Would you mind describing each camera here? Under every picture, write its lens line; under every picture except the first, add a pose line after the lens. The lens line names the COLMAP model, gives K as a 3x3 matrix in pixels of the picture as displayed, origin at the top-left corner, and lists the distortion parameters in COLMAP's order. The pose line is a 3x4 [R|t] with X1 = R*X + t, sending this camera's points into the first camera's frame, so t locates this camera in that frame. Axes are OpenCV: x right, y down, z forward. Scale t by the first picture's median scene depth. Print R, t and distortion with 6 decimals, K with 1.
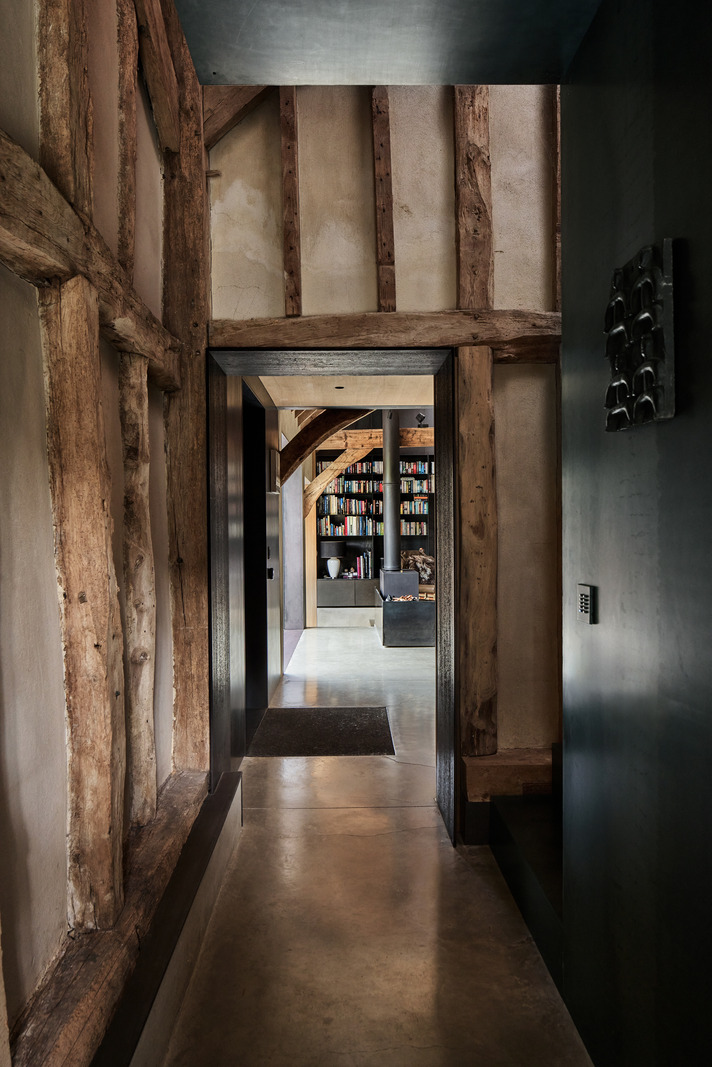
lens RADIAL K [[651.0, 0, 336.7], [0, 651.0, 534.5], [0, 0, 1]] dist [-0.001115, 0.000269]
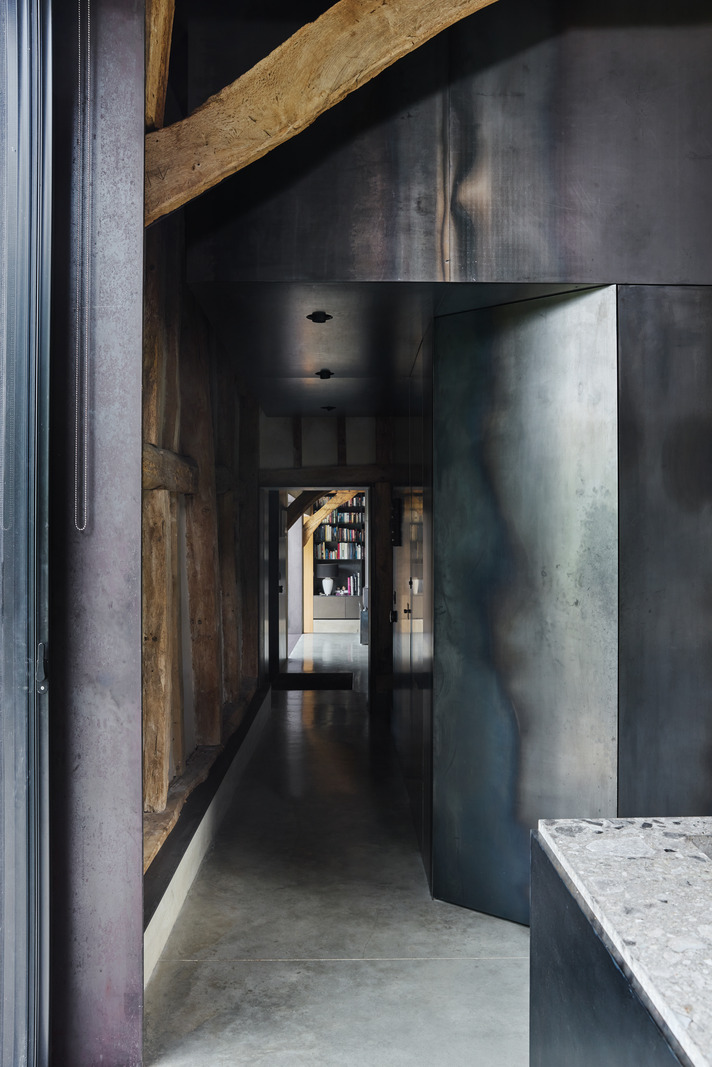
lens RADIAL K [[721.2, 0, 356.0], [0, 721.2, 533.5], [0, 0, 1]] dist [-0.000227, -0.000456]
pose [[0.999711, 0.009579, 0.022061, 0.016928], [-0.009075, 0.999698, -0.022855, -0.015524], [-0.022273, 0.022649, 0.999495, -0.318798]]
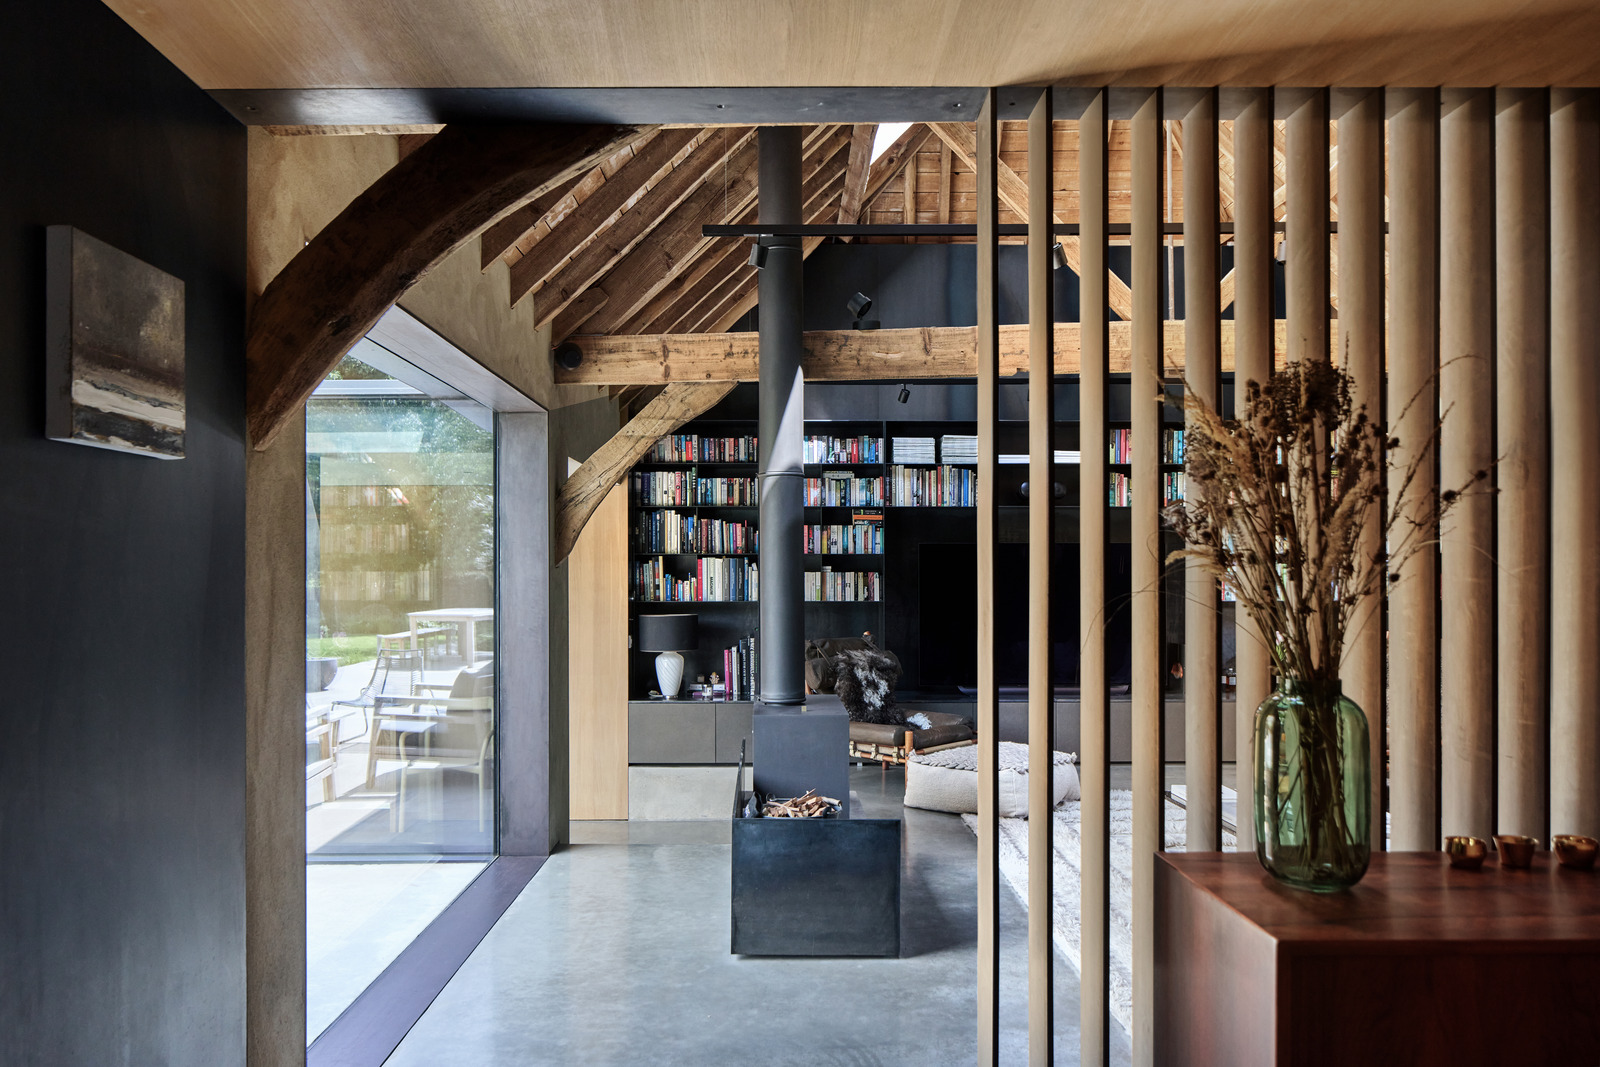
lens RADIAL K [[1081.5, 0, 741.1], [0, 1081.5, 573.9], [0, 0, 1]] dist [-0.000227, -0.000456]
pose [[0.999974, 0.007196, -0.000441, 0.043921], [-0.007201, 0.999903, -0.011901, -0.008460], [0.000355, 0.011904, 0.999929, 0.265100]]
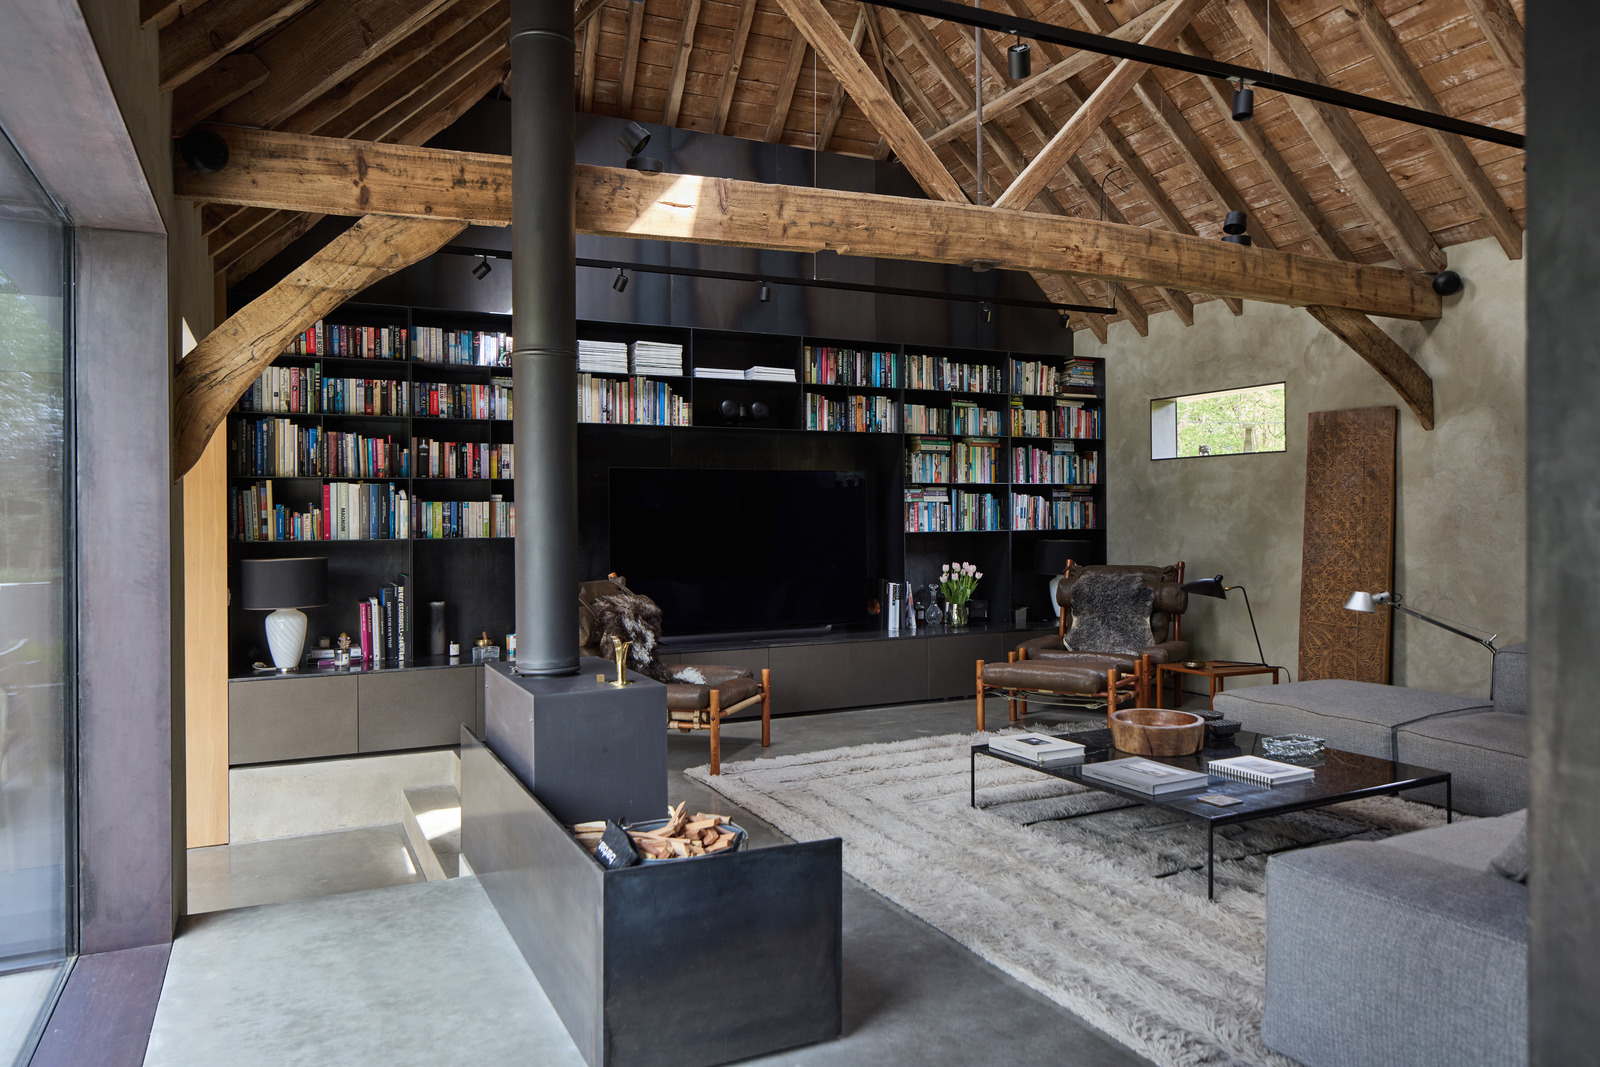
lens RADIAL K [[1108.0, 0, 799.7], [0, 1108.0, 509.3], [0, 0, 1]] dist [-0.005834, 0.002589]
pose [[0.900327, 0.004677, 0.435189, -0.014820], [0.003561, 0.999830, -0.018113, -0.002901], [-0.435200, 0.017857, 0.900157, 0.385106]]
